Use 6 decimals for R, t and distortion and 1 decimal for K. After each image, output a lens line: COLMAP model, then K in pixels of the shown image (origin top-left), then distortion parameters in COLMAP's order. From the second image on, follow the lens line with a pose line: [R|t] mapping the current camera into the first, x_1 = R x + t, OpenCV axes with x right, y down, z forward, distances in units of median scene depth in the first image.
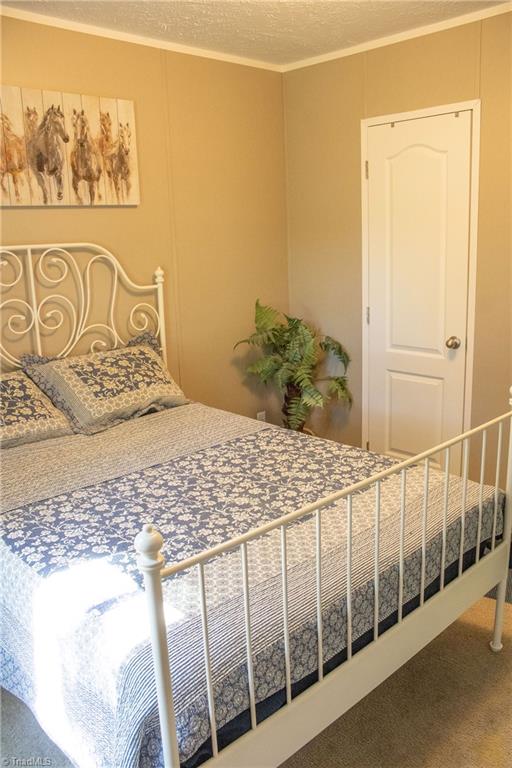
lens RADIAL K [[639.5, 0, 256.0], [0, 639.5, 384.0], [0, 0, 1]] dist [-0.142071, 0.168047]
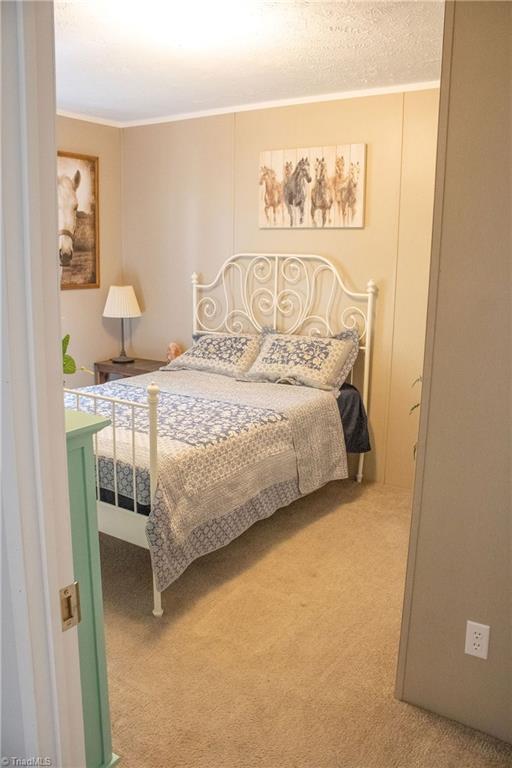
lens RADIAL K [[639.5, 0, 256.0], [0, 639.5, 384.0], [0, 0, 1]] dist [-0.142071, 0.168047]
pose [[0.227335, 0.238666, -0.944117, 1.085626], [-0.239516, 0.953423, 0.183346, -0.184411], [0.943902, 0.184451, 0.273911, 0.572408]]
